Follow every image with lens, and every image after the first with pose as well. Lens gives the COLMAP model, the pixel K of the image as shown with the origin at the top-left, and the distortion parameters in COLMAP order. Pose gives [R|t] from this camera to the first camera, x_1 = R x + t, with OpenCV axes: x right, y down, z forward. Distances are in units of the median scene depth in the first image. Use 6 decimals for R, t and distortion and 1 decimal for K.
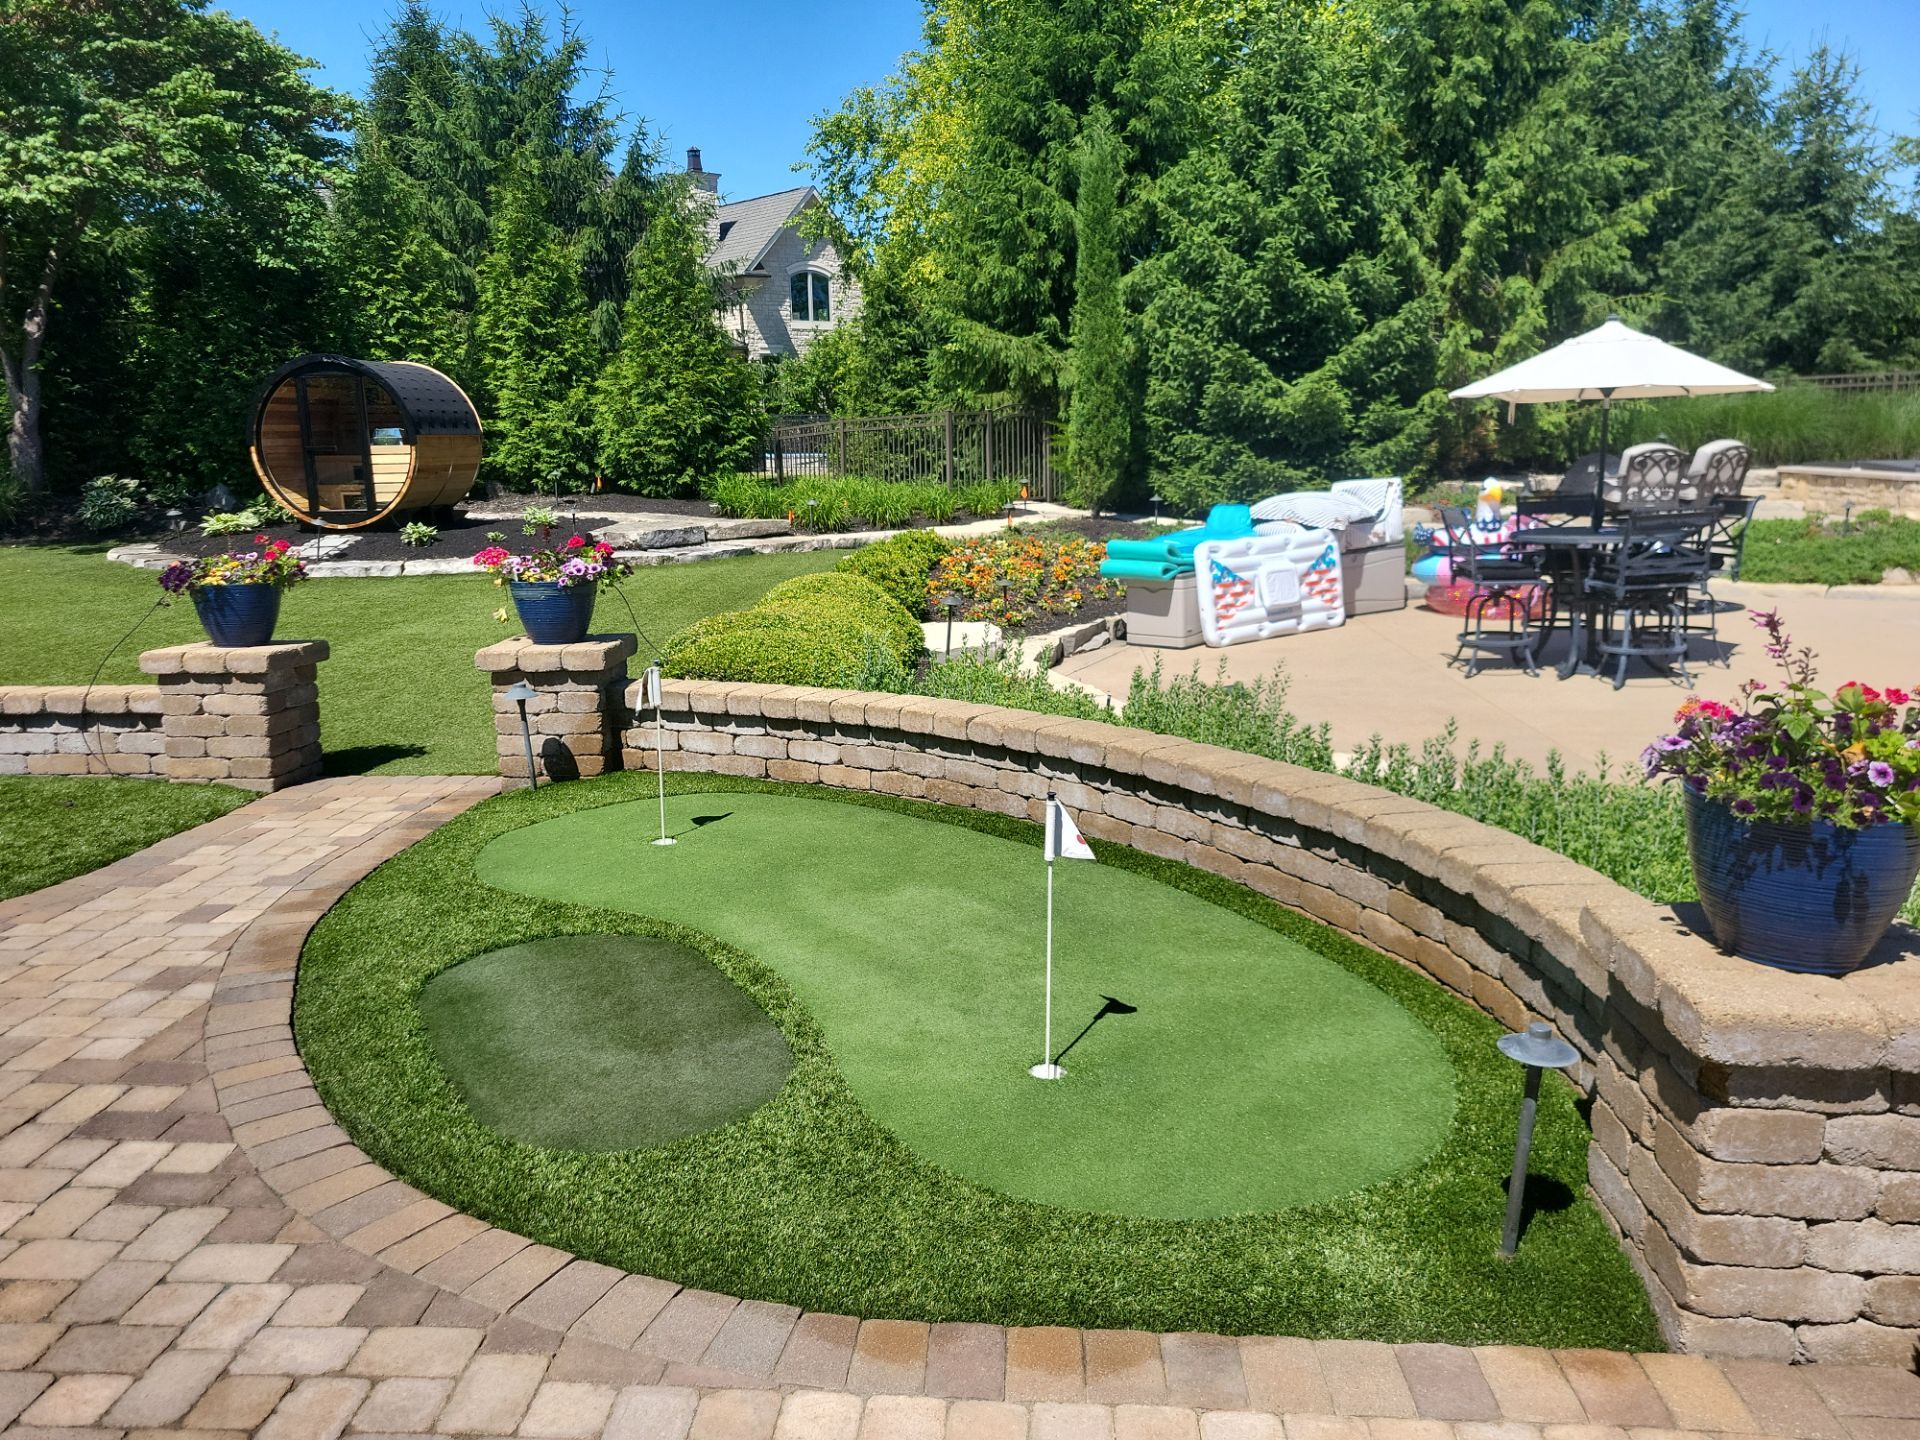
lens RADIAL K [[1444.1, 0, 955.1], [0, 1444.1, 734.3], [0, 0, 1]] dist [0.053054, -0.029323]
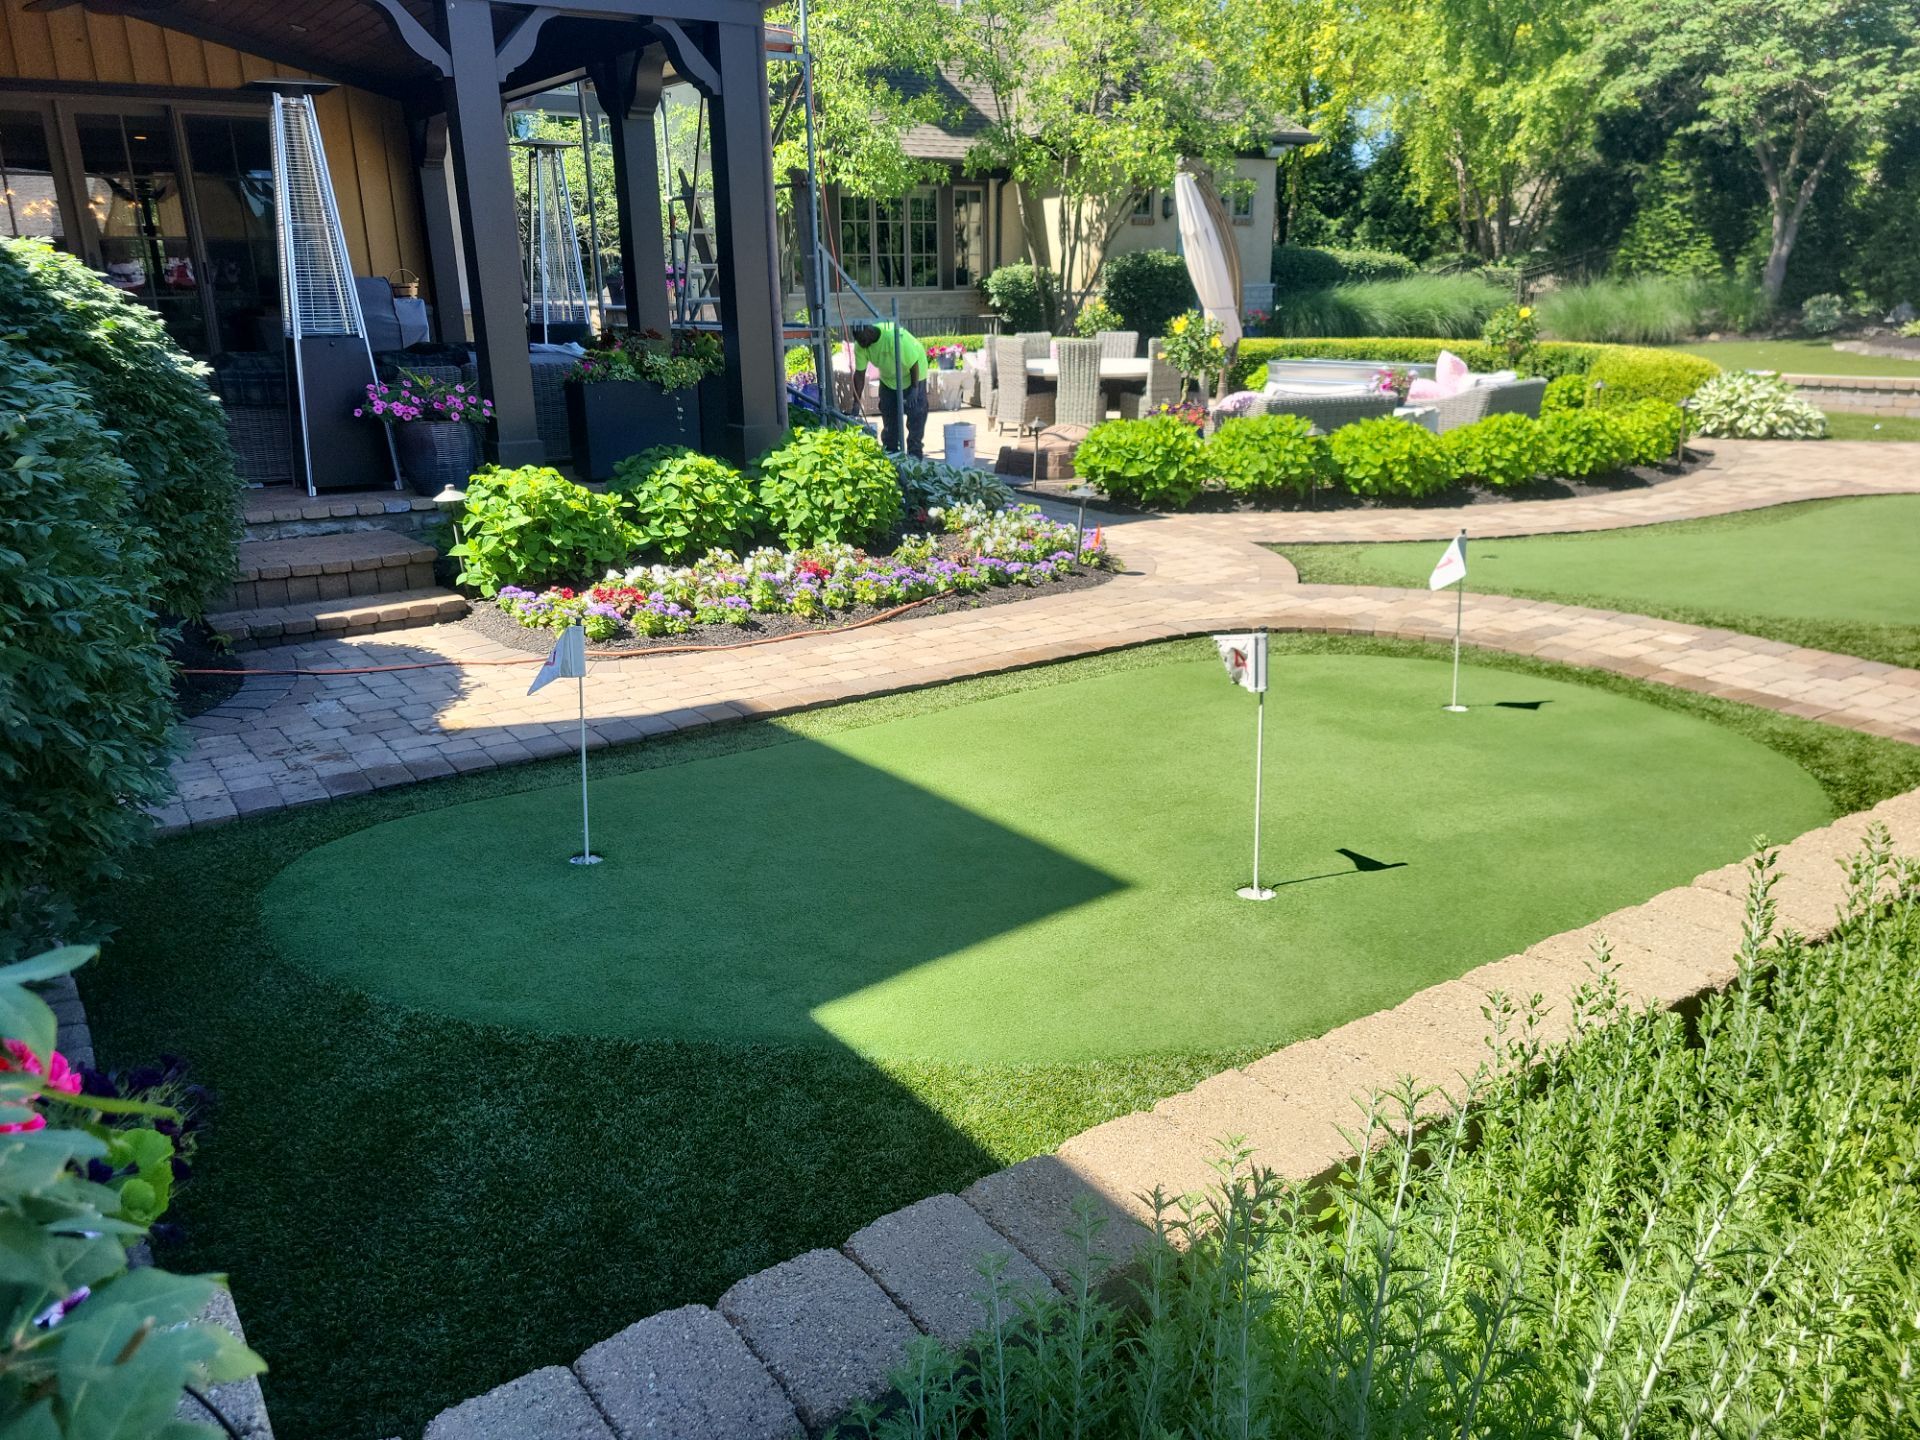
lens RADIAL K [[1444.1, 0, 912.6], [0, 1444.1, 716.8], [0, 0, 1]] dist [0.053054, -0.029323]
pose [[0.605081, 0.237700, -0.759852, 0.091980], [-0.162821, 0.971165, 0.174147, 0.132388], [0.779337, 0.018347, 0.626337, -0.656305]]
